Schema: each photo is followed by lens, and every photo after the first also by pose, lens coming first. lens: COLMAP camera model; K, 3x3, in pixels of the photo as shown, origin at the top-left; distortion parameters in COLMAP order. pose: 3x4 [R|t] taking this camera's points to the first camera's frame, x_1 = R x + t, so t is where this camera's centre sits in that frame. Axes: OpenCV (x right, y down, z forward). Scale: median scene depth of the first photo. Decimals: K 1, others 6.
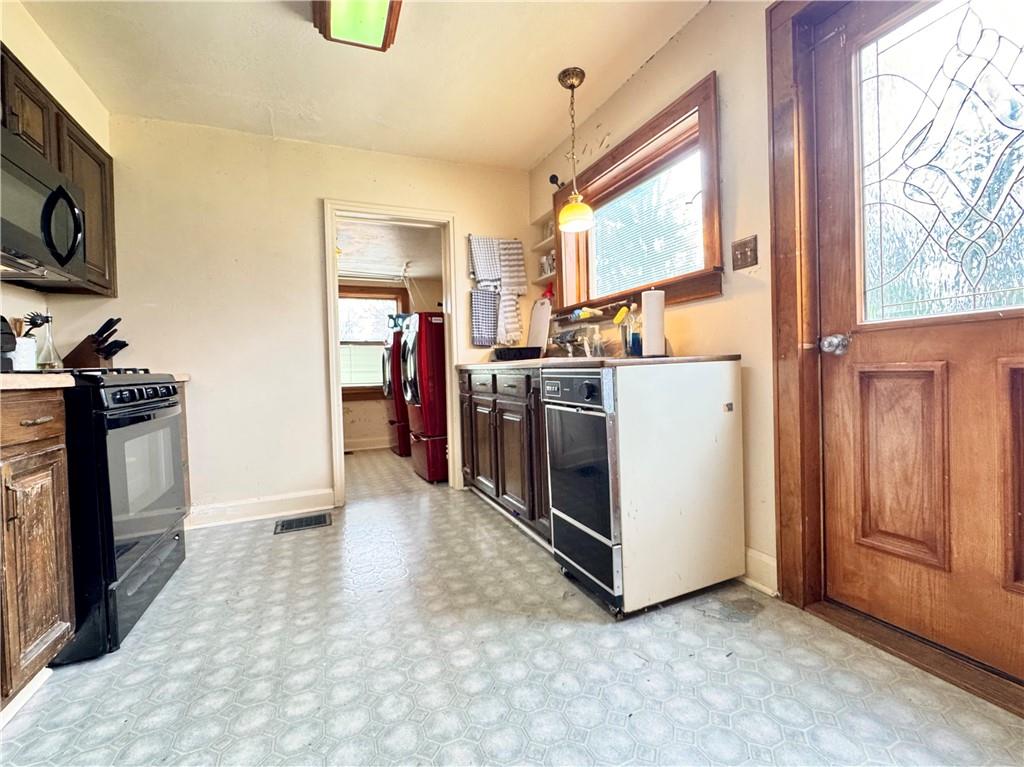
lens RADIAL K [[460.1, 0, 503.5], [0, 460.1, 379.3], [0, 0, 1]] dist [-0.001495, 0.000225]
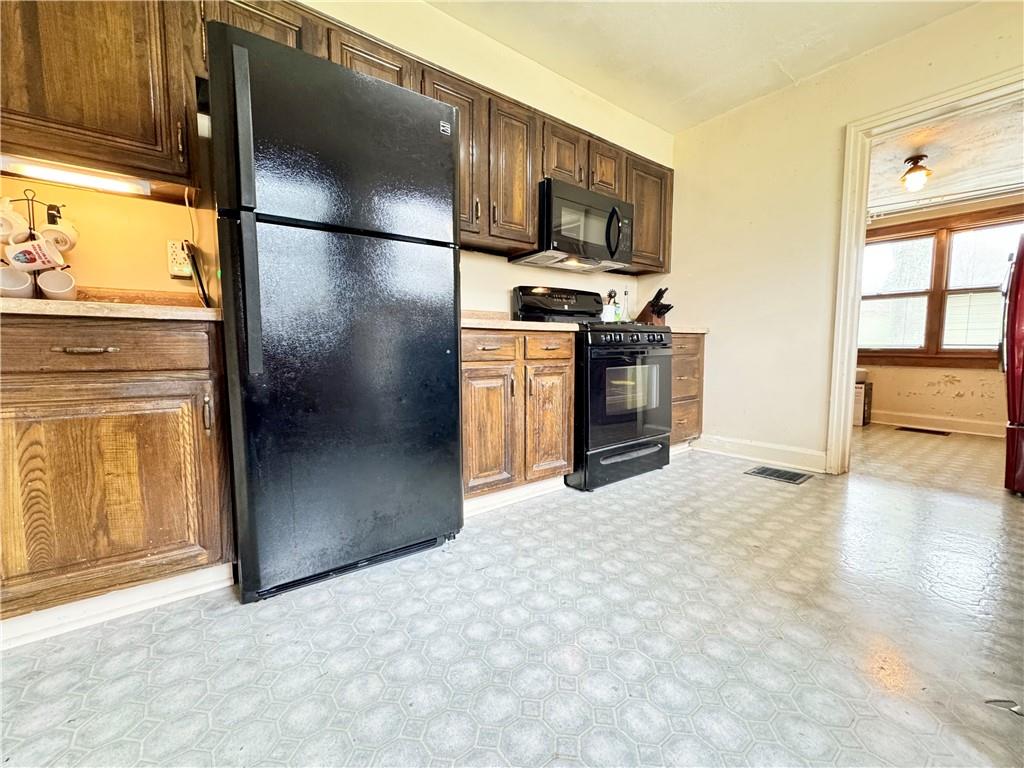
lens RADIAL K [[427.5, 0, 510.9], [0, 427.5, 380.9], [0, 0, 1]] dist [-0.003212, 0.000511]
pose [[0.252628, 0.106737, -0.961658, 0.435269], [-0.022005, 0.994273, 0.104577, 0.030993], [0.967313, -0.005257, 0.253530, 0.275735]]
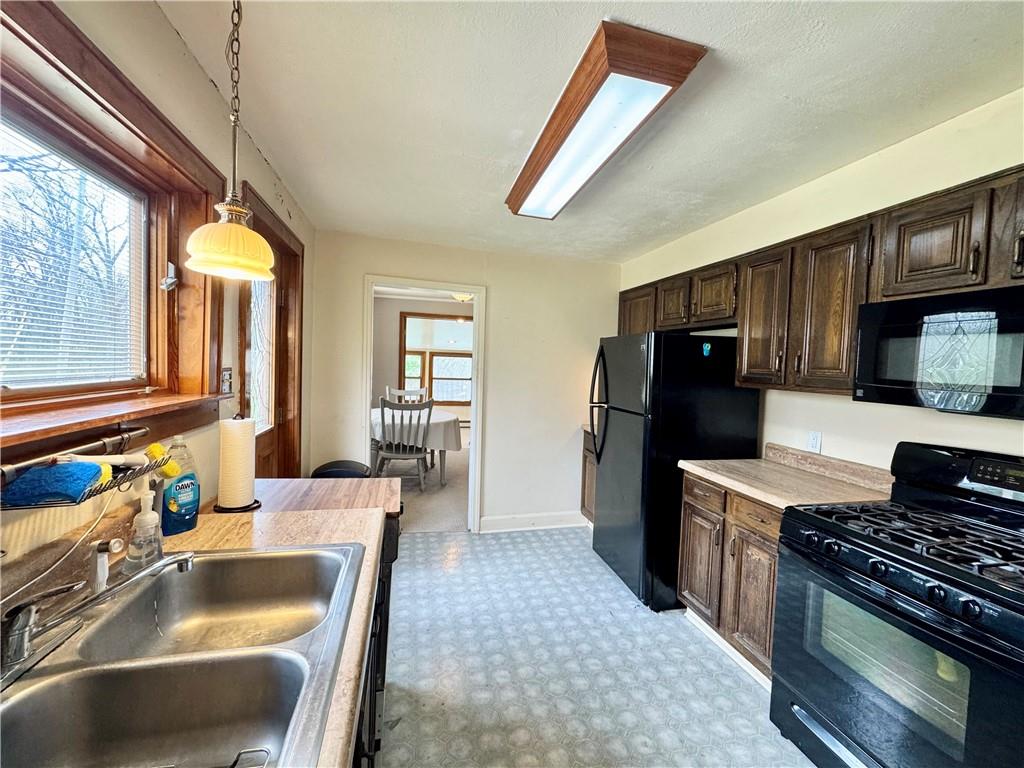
lens RADIAL K [[410.2, 0, 505.7], [0, 410.2, 381.1], [0, 0, 1]] dist [0.000483, 0.000186]
pose [[-0.987013, -0.015389, 0.159904, -0.233492], [-0.006326, 0.998352, 0.057036, -0.333573], [-0.160518, 0.055284, -0.985483, 1.776055]]
